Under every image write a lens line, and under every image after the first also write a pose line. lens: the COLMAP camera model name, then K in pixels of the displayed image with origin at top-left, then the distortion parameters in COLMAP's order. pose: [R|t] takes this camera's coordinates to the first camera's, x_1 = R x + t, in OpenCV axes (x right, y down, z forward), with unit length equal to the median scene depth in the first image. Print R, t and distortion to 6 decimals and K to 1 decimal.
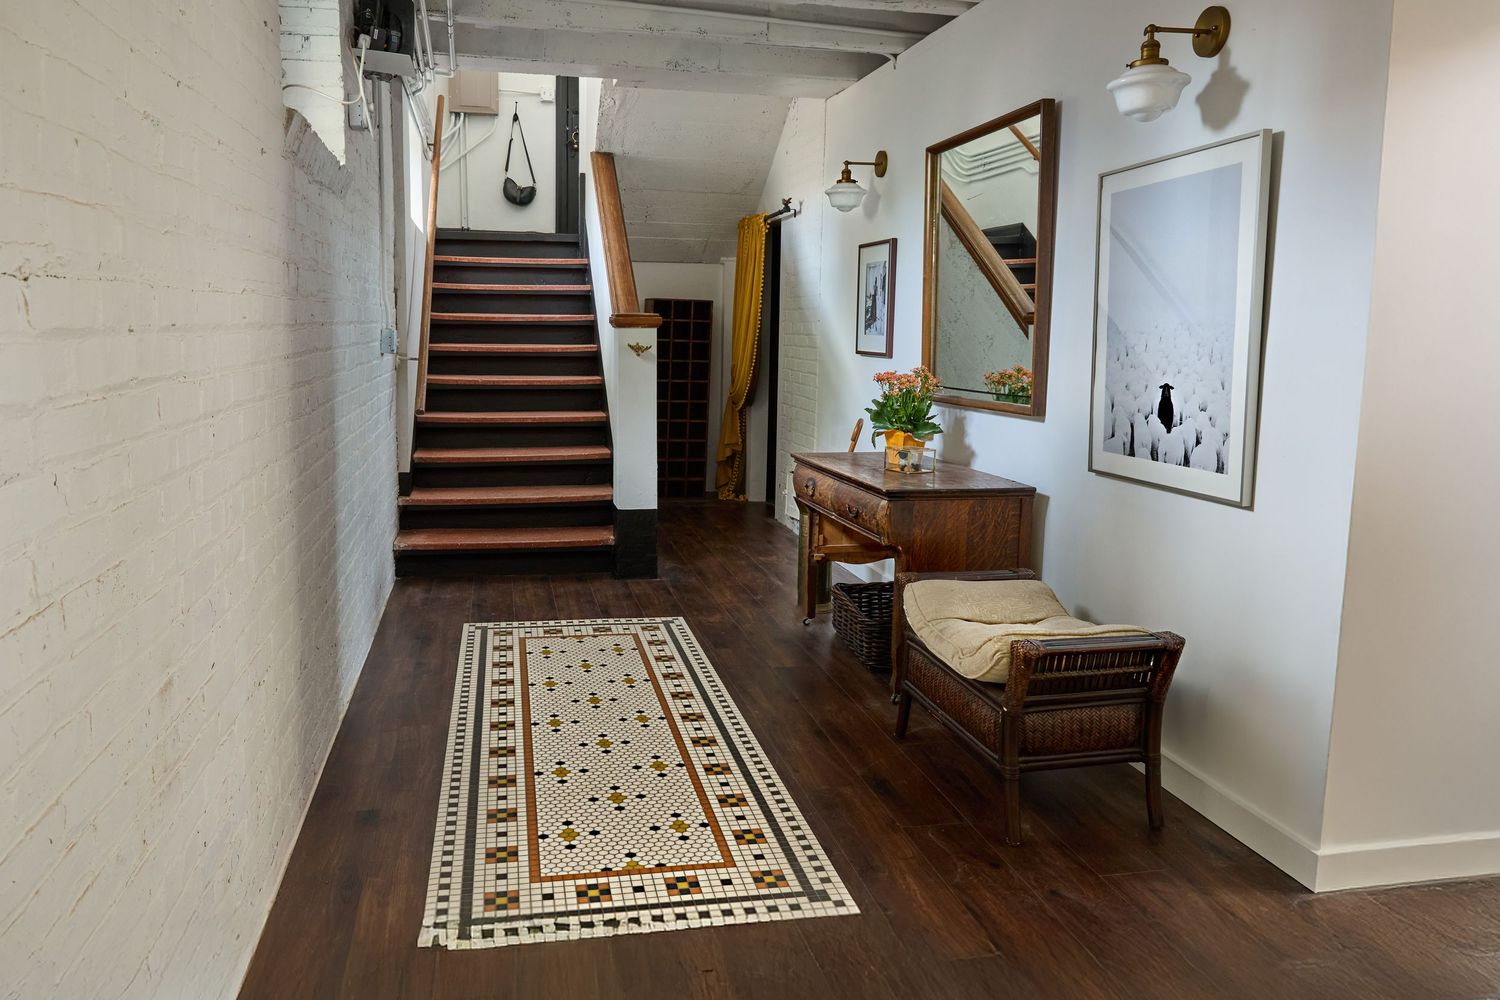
lens RADIAL K [[1140.1, 0, 733.1], [0, 1140.1, 506.6], [0, 0, 1]] dist [0.005756, 0.002495]
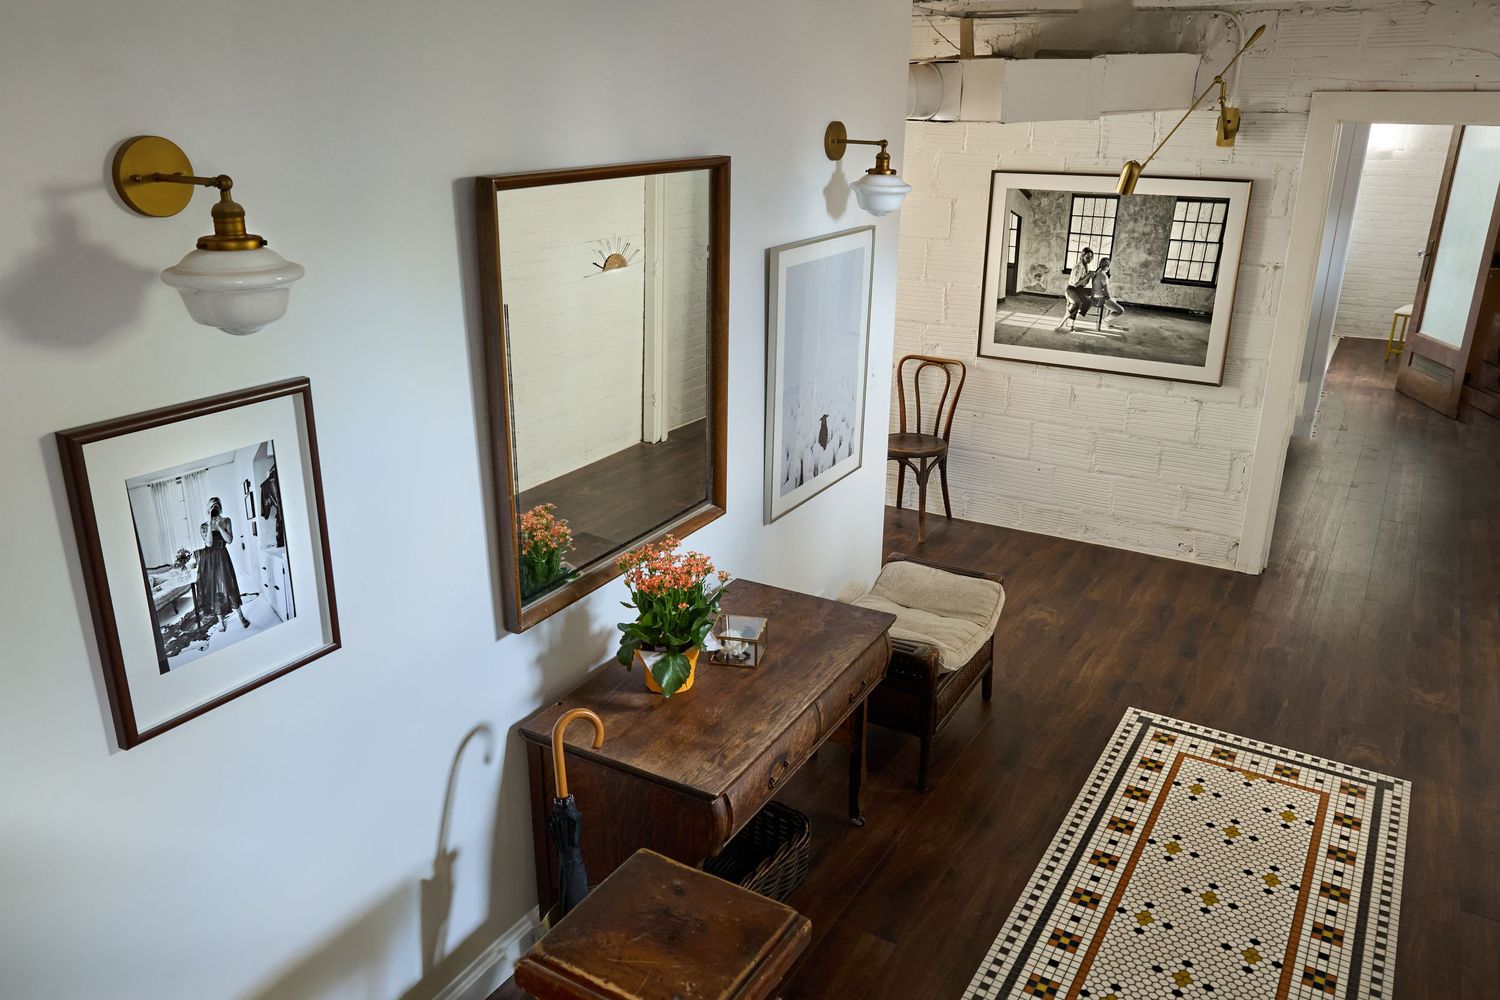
lens RADIAL K [[1140.1, 0, 733.1], [0, 1140.1, 506.6], [0, 0, 1]] dist [0.005756, 0.002495]
pose [[-0.734207, -0.246939, 0.632425, -0.397586], [0.081463, 0.892736, 0.443155, -0.623552], [-0.674021, 0.376886, -0.635337, 2.031513]]
